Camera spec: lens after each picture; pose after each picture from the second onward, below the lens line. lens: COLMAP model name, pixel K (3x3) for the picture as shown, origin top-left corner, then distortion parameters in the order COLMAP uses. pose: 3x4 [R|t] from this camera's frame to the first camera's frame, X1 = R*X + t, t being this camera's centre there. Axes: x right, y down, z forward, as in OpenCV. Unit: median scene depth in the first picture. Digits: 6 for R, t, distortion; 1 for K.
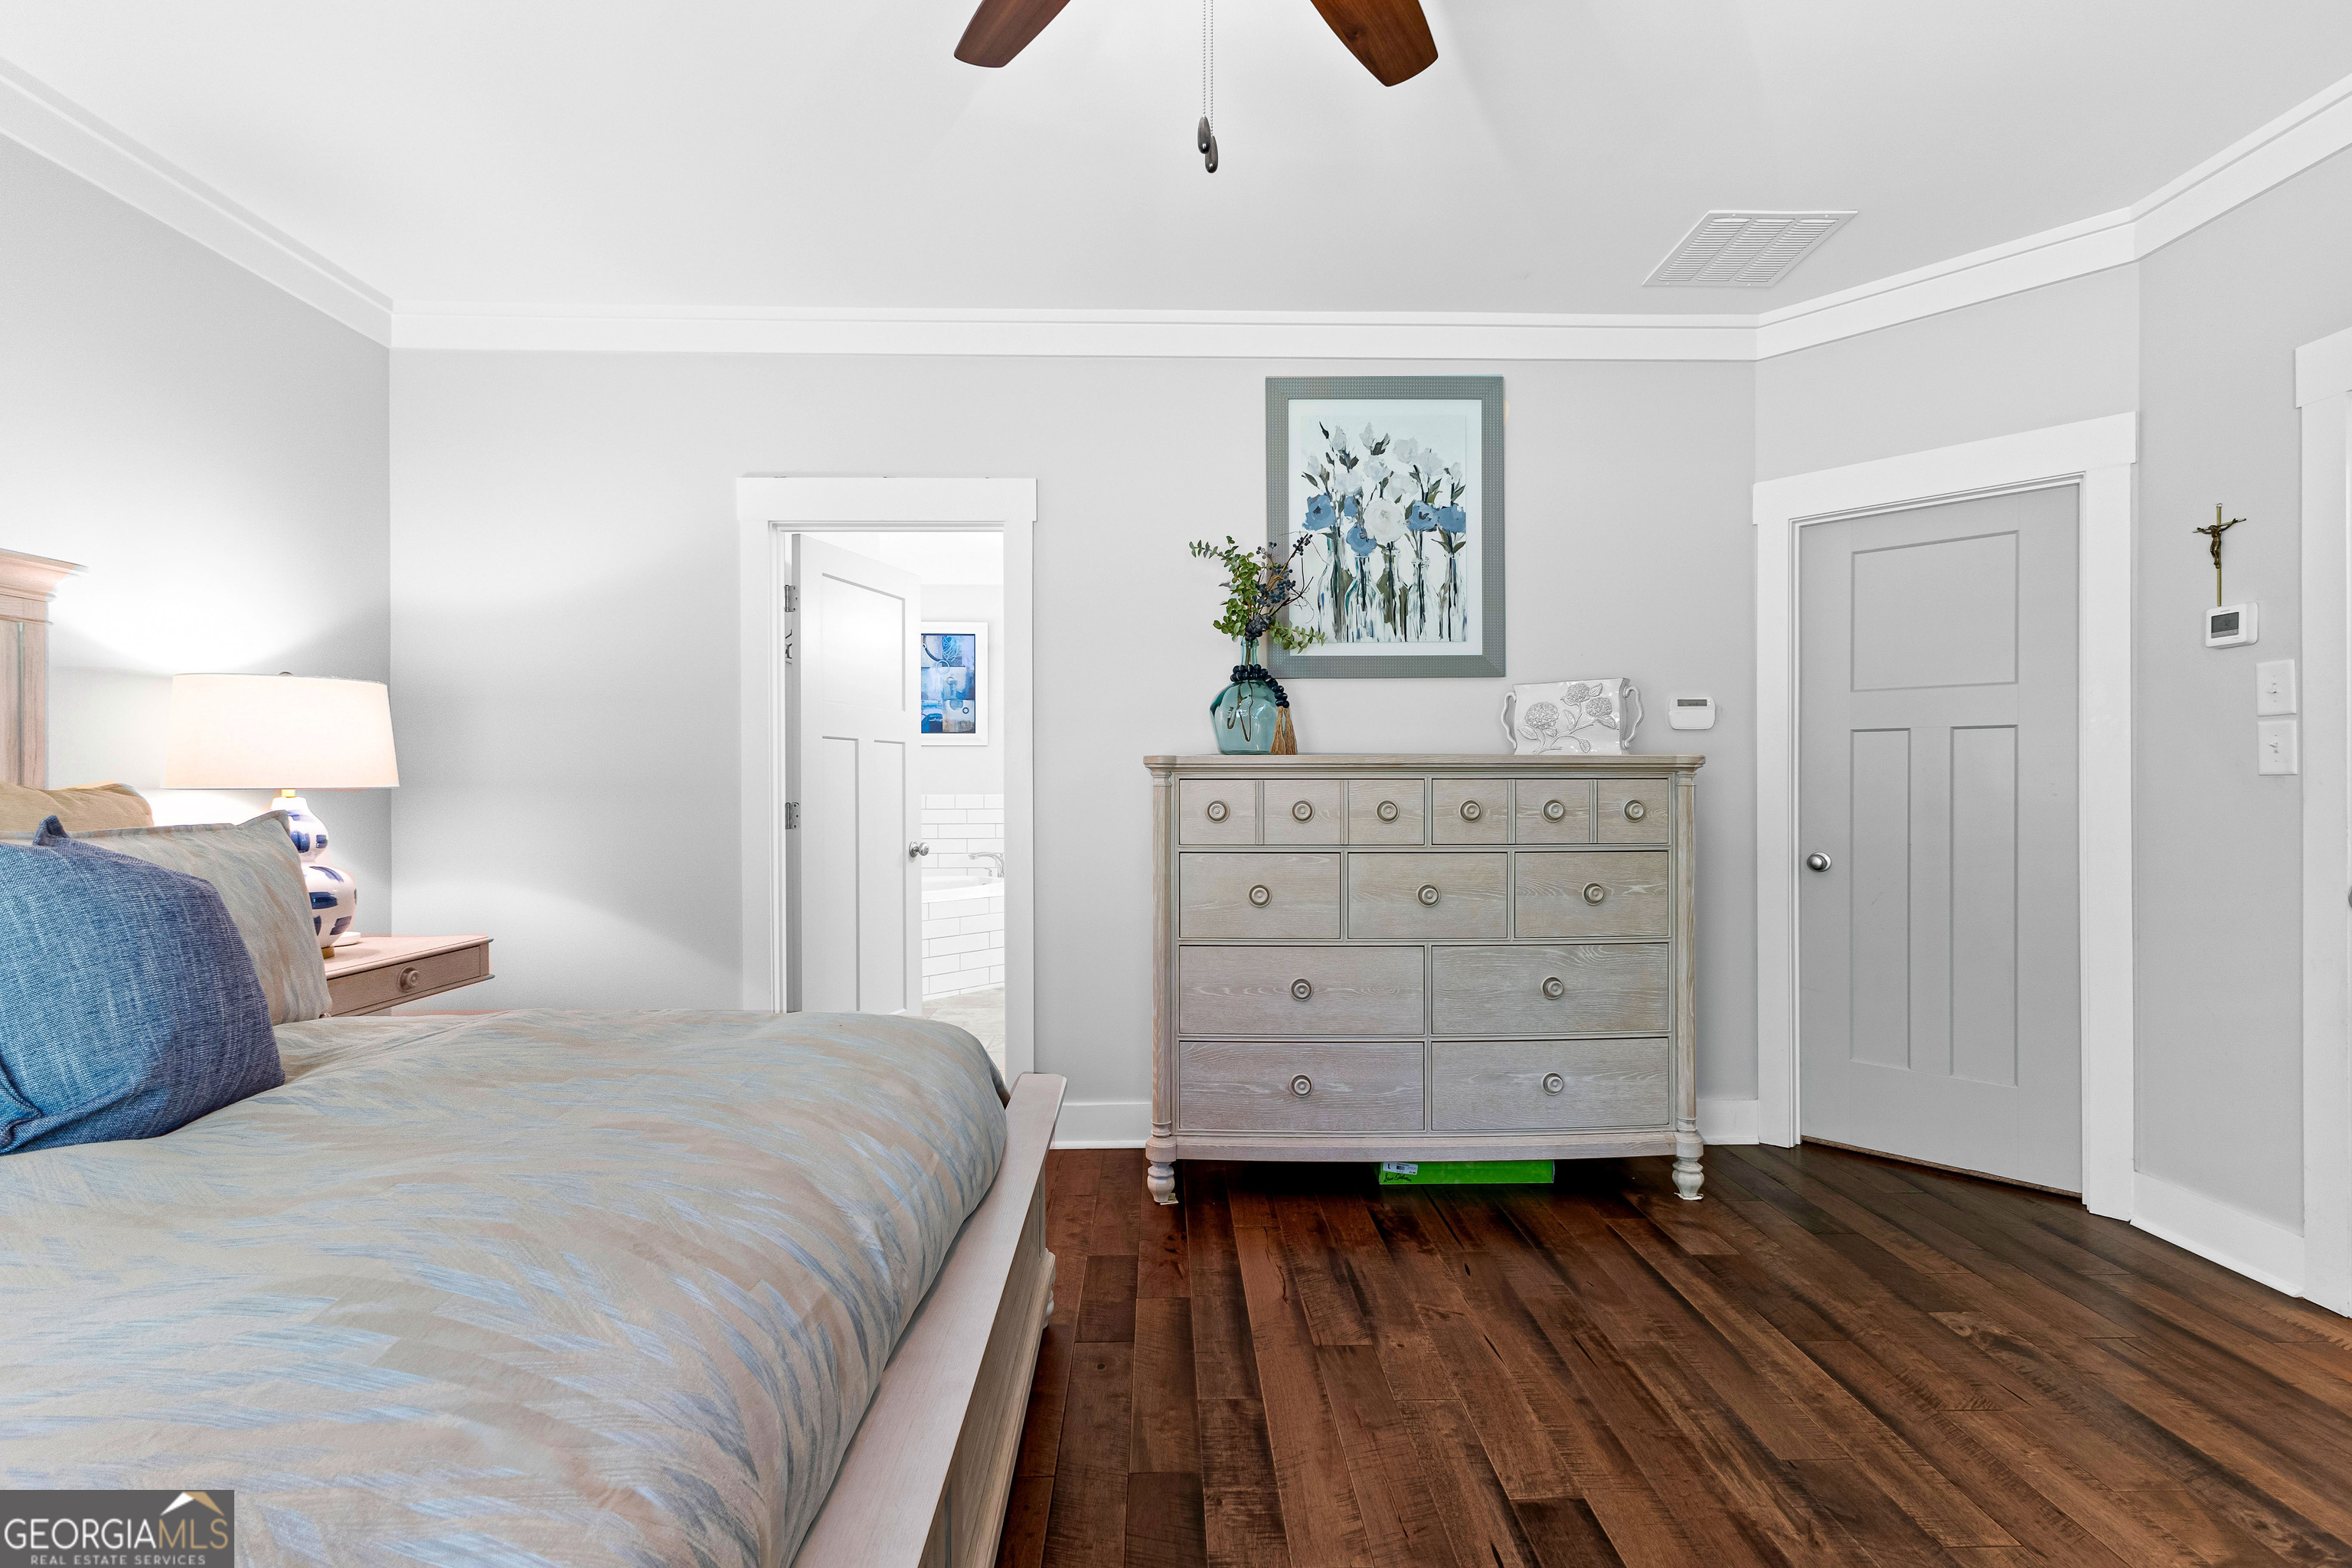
lens RADIAL K [[1014.4, 0, 1170.1], [0, 1014.4, 785.2], [0, 0, 1]] dist [0.013467, -0.002054]
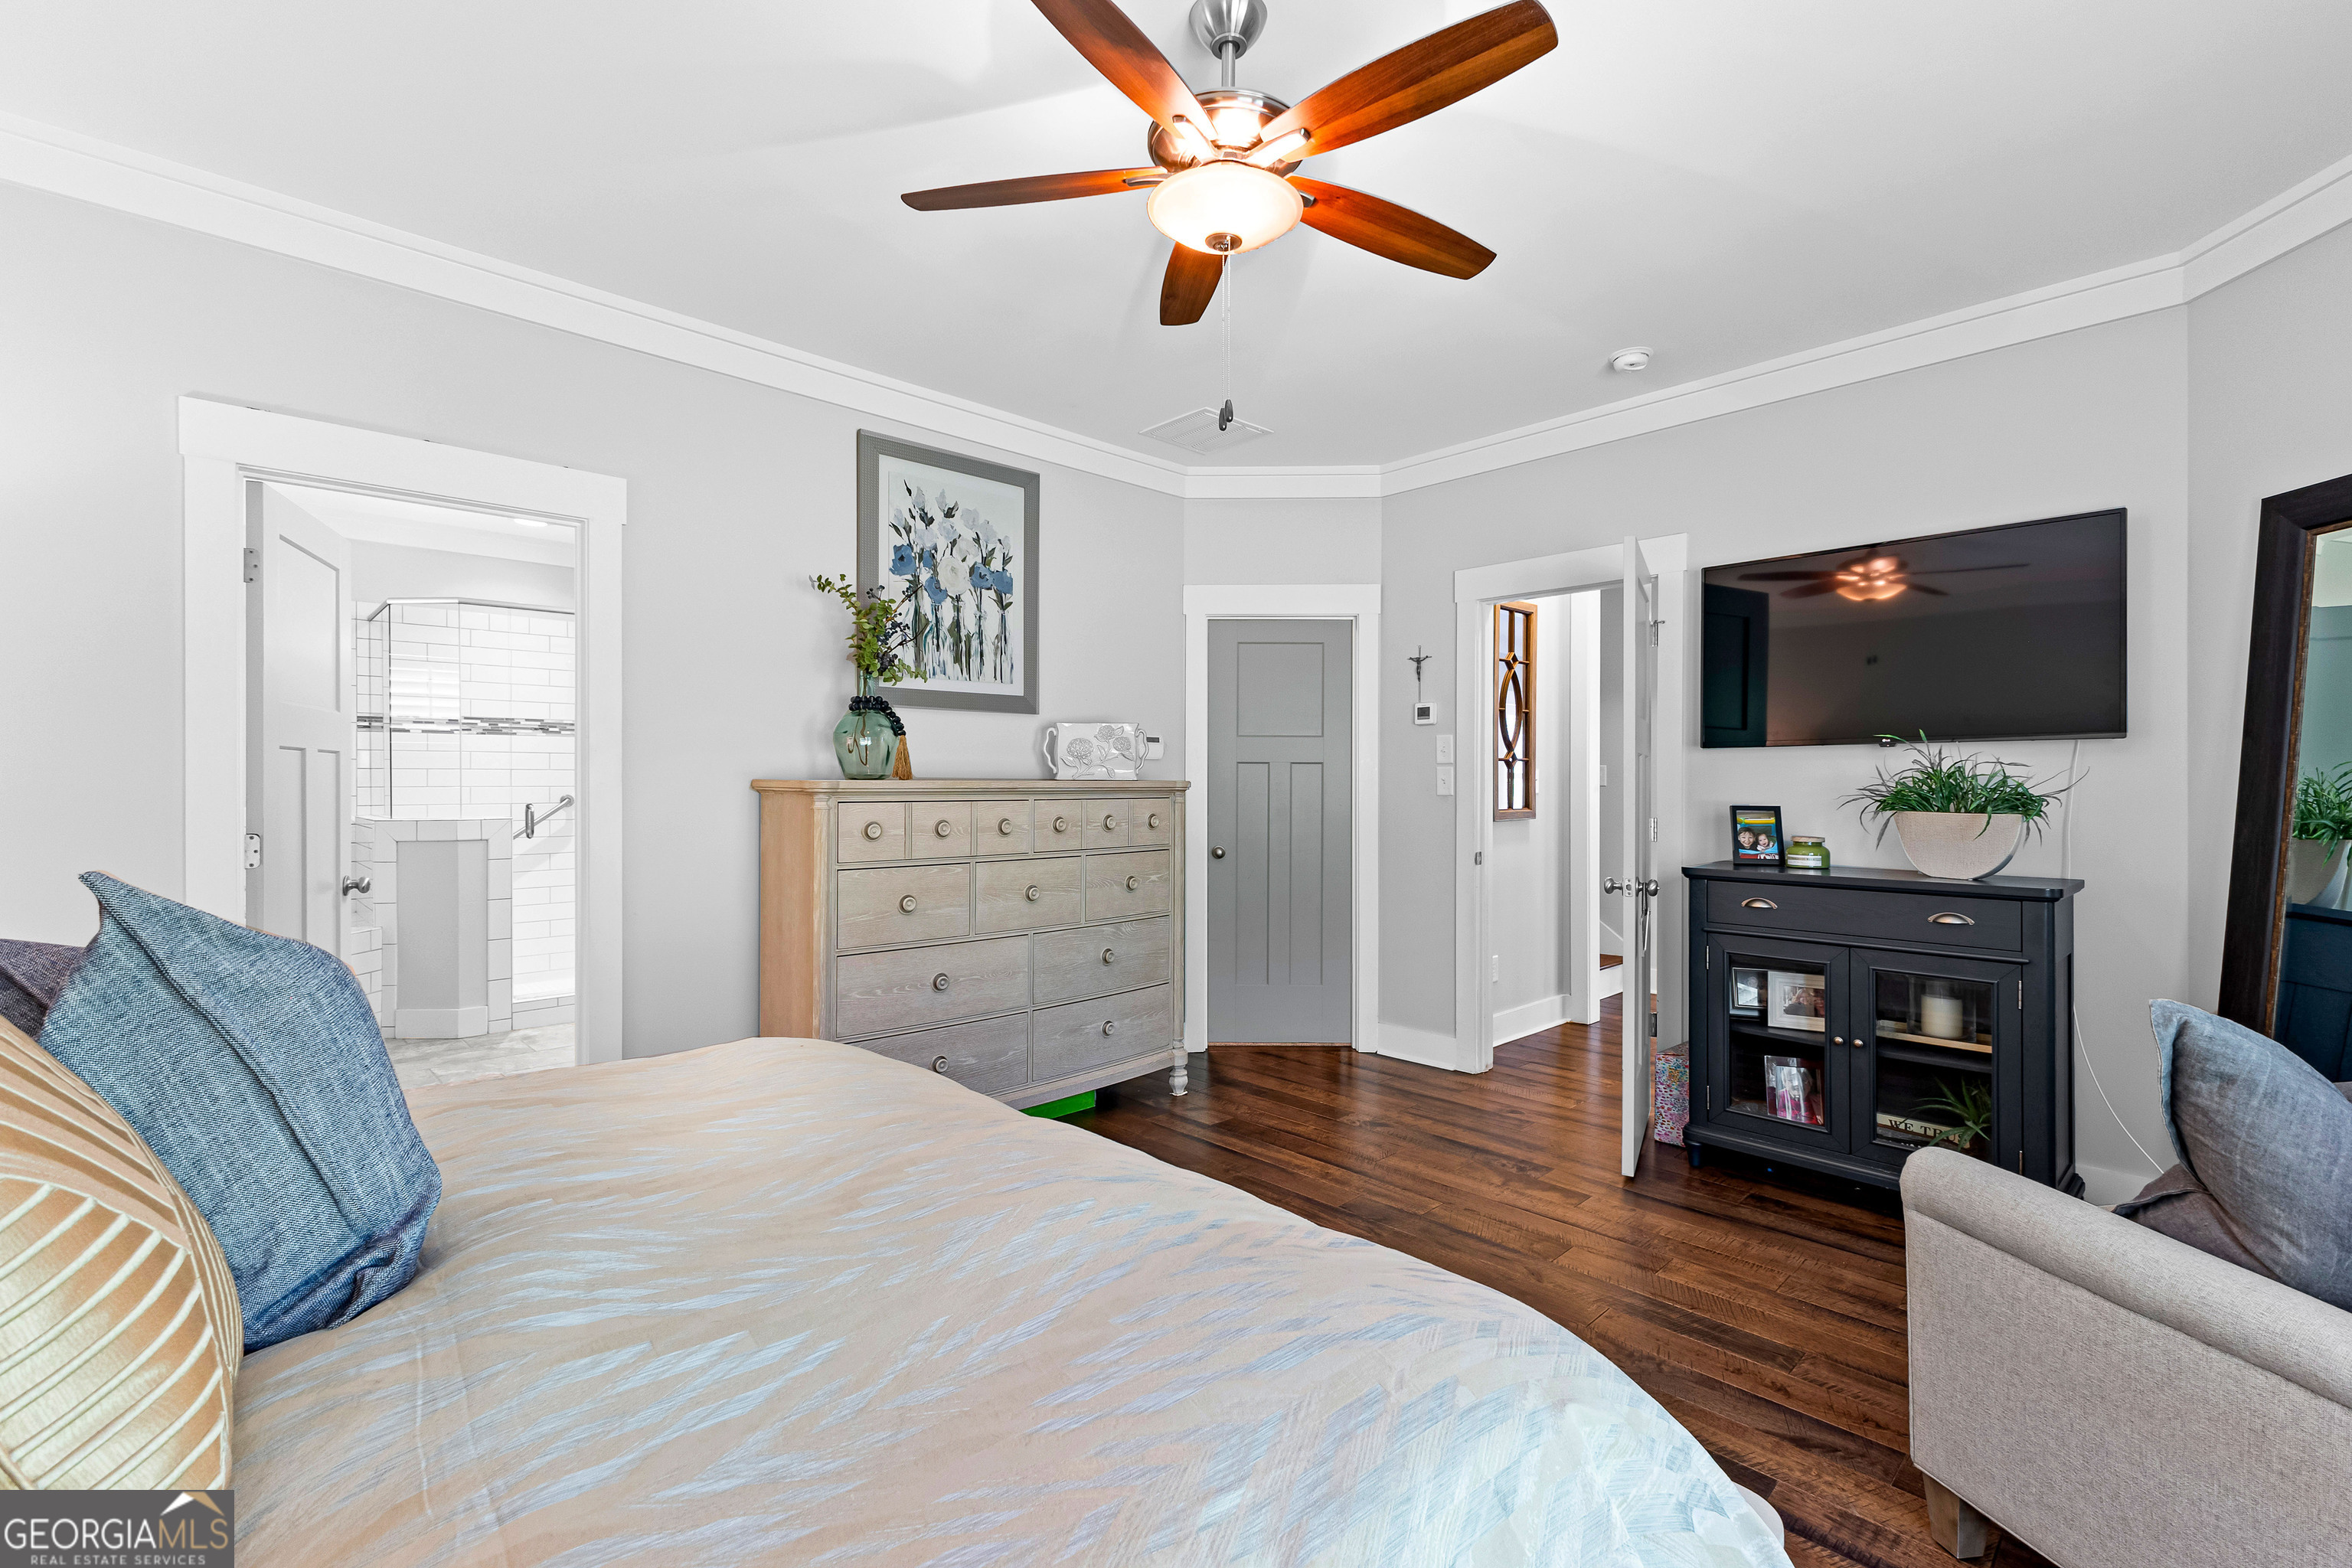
lens RADIAL K [[1014.4, 0, 1181.8], [0, 1014.4, 785.5], [0, 0, 1]] dist [0.013467, -0.002054]
pose [[0.742238, 0.000036, 0.670136, -0.405126], [-0.001733, 0.999997, 0.001865, -0.024123], [-0.670134, -0.002546, 0.742236, -0.042955]]
